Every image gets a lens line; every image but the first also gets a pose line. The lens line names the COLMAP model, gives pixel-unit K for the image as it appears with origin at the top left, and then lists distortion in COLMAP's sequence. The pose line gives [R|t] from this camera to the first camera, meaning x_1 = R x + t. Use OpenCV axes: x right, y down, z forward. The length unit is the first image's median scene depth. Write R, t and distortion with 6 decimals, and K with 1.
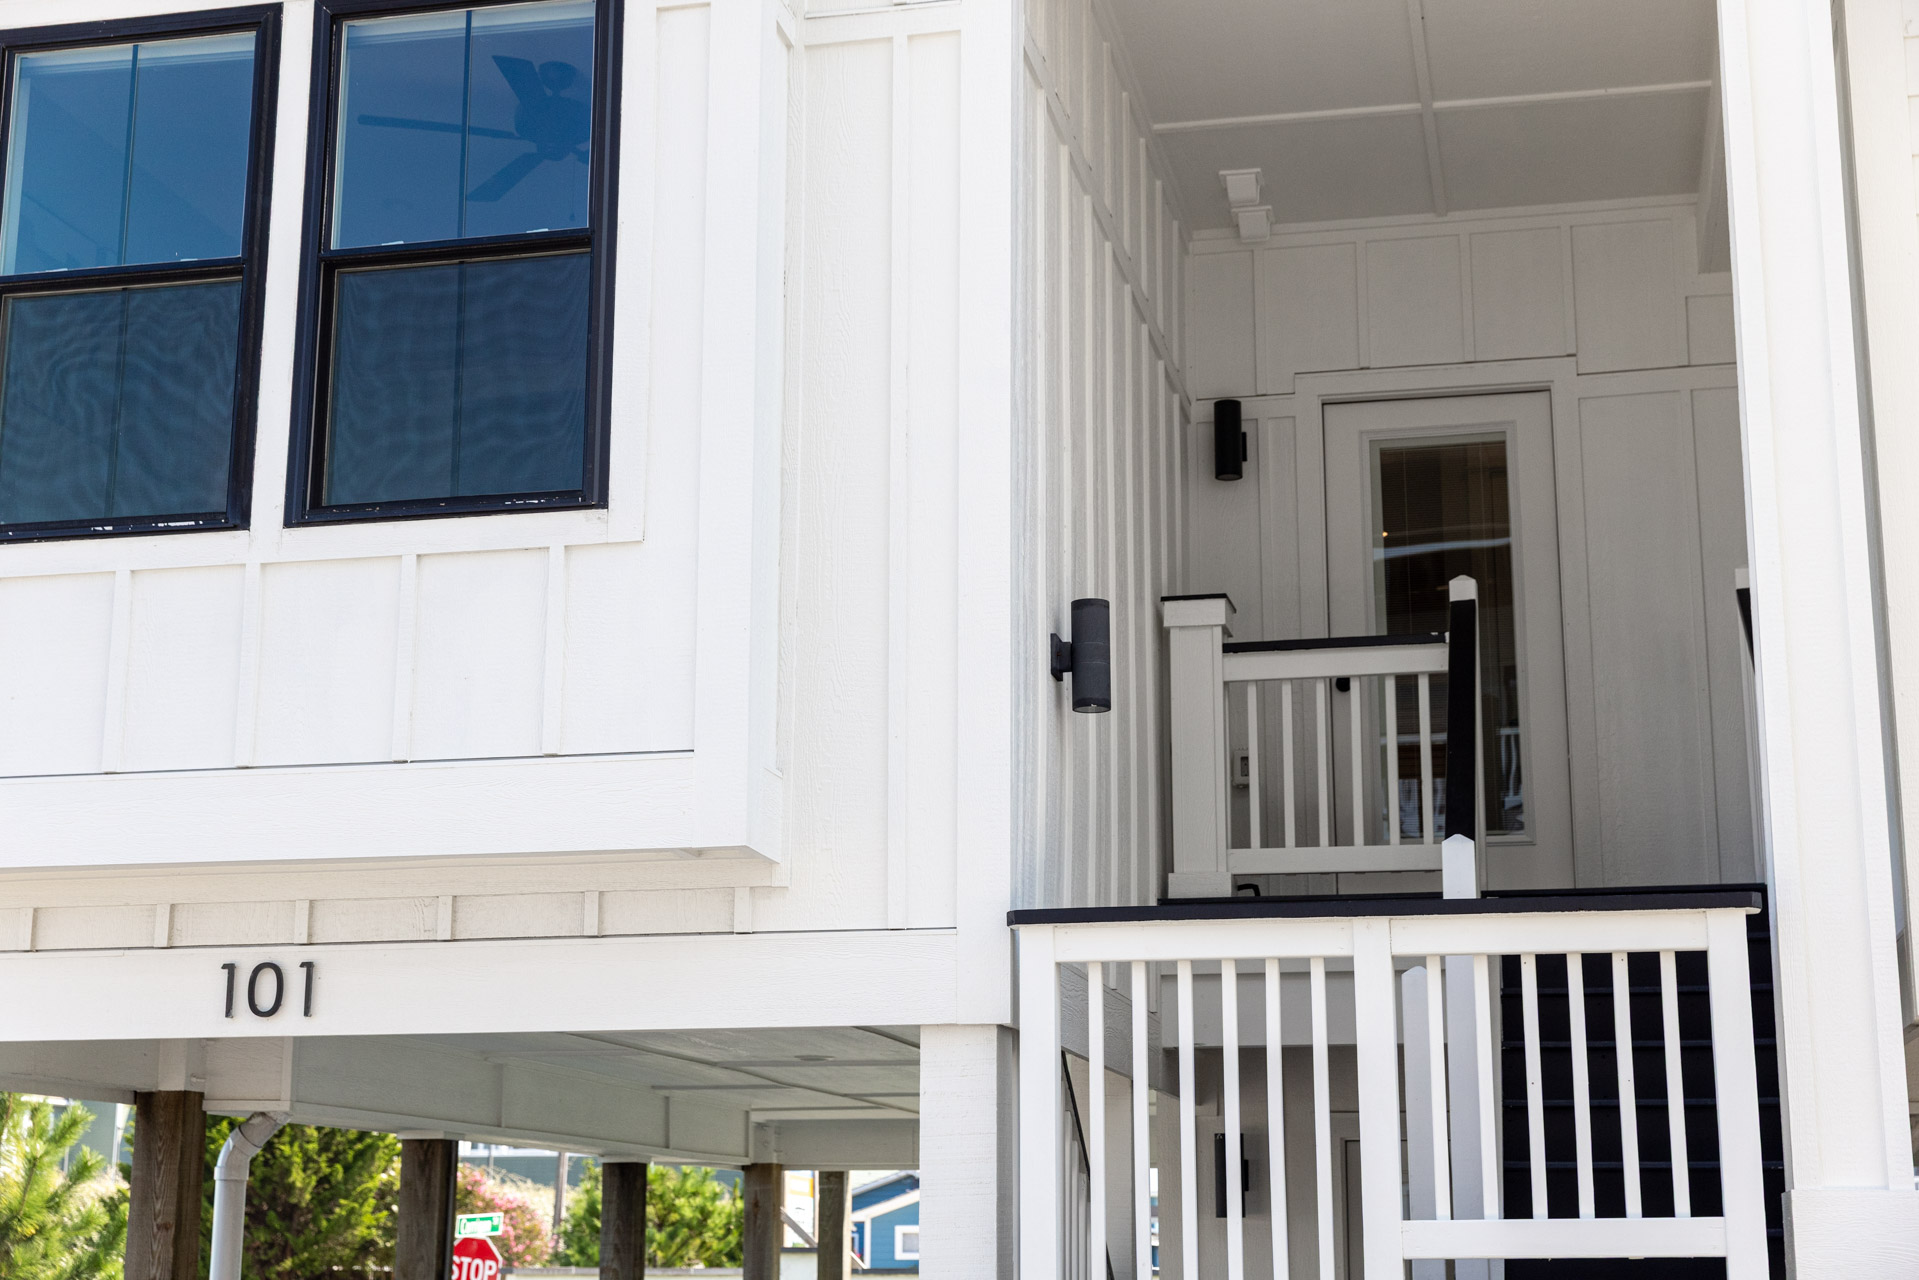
lens RADIAL K [[2748.1, 0, 959.5], [0, 2748.1, 640.0], [0, 0, 1]] dist [0.032054, -0.035169]
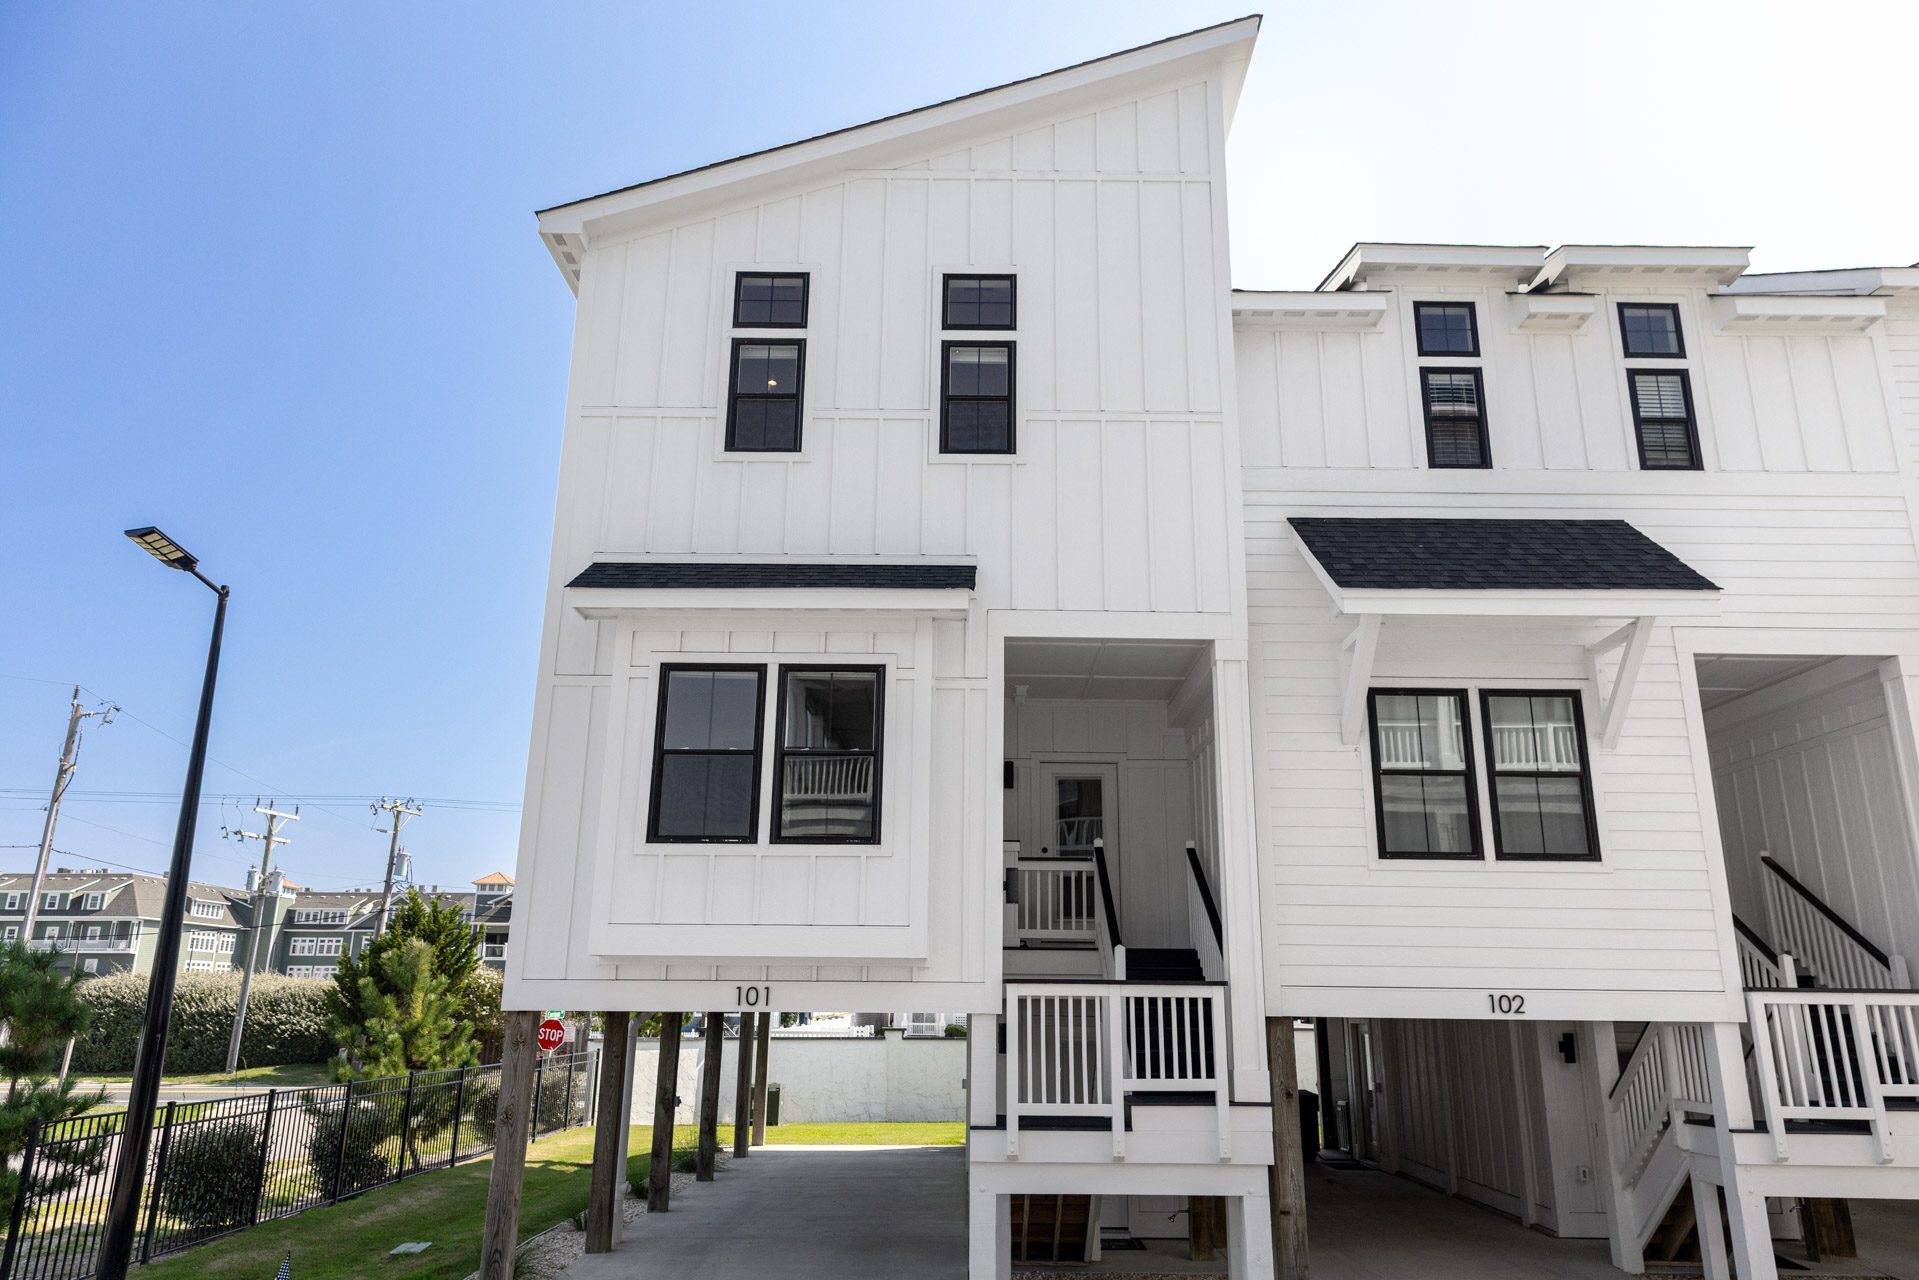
lens RADIAL K [[1282.3, 0, 983.9], [0, 1282.3, 640.6], [0, 0, 1]] dist [0.006495, 0.002677]
pose [[0.974261, 0.068137, 0.214880, -0.253411], [-0.056157, 0.996533, -0.061379, -0.145150], [-0.218317, 0.047732, 0.974710, -0.343495]]
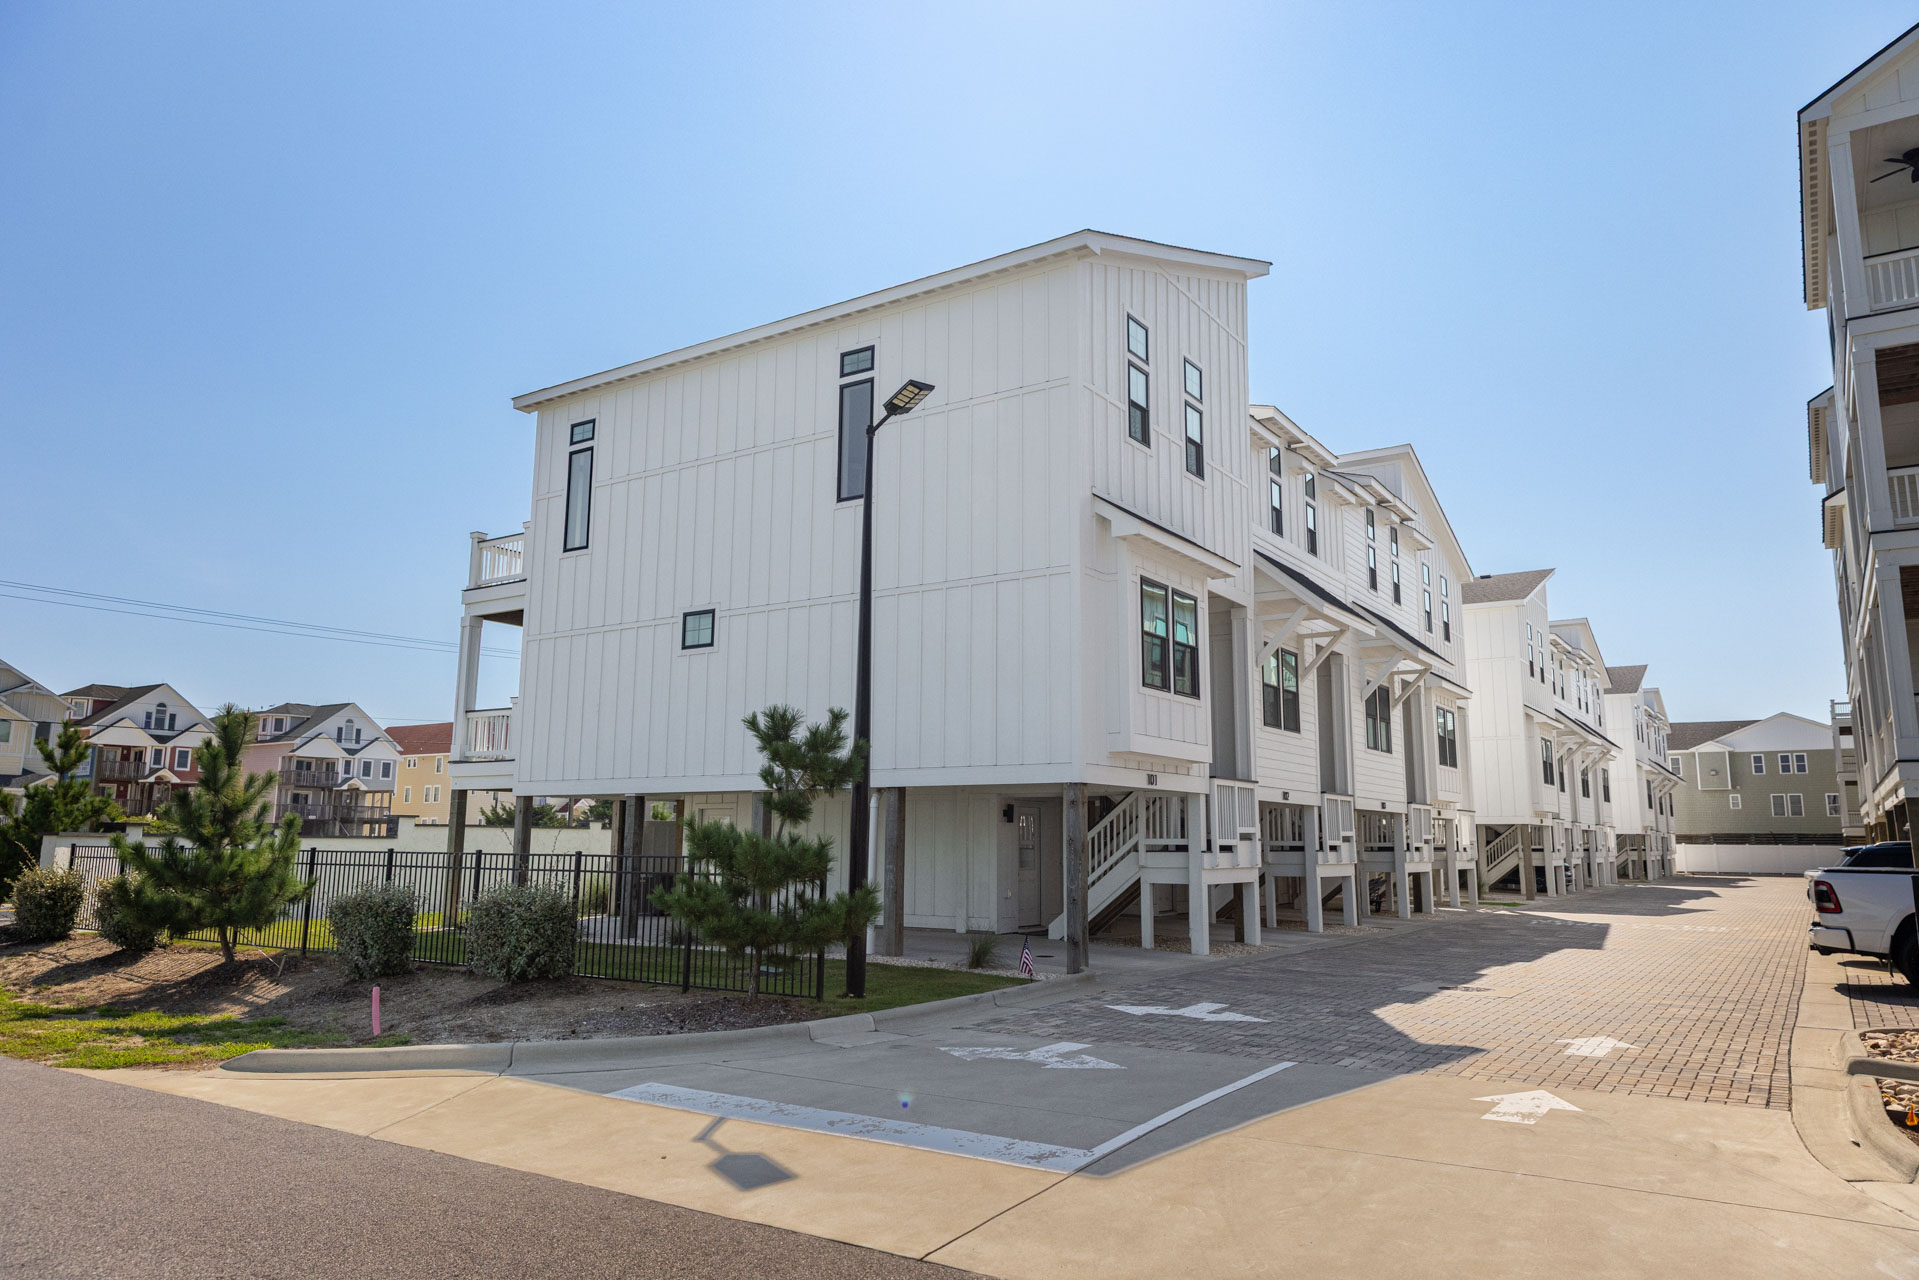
lens RADIAL K [[1261.7, 0, 959.5], [0, 1261.7, 640.0], [0, 0, 1]] dist [0.018144, -0.001394]
pose [[0.358069, 0.148438, 0.921820, -1.985573], [-0.210063, 0.974778, -0.075369, 0.095789], [-0.909758, -0.166653, 0.380220, 0.355340]]
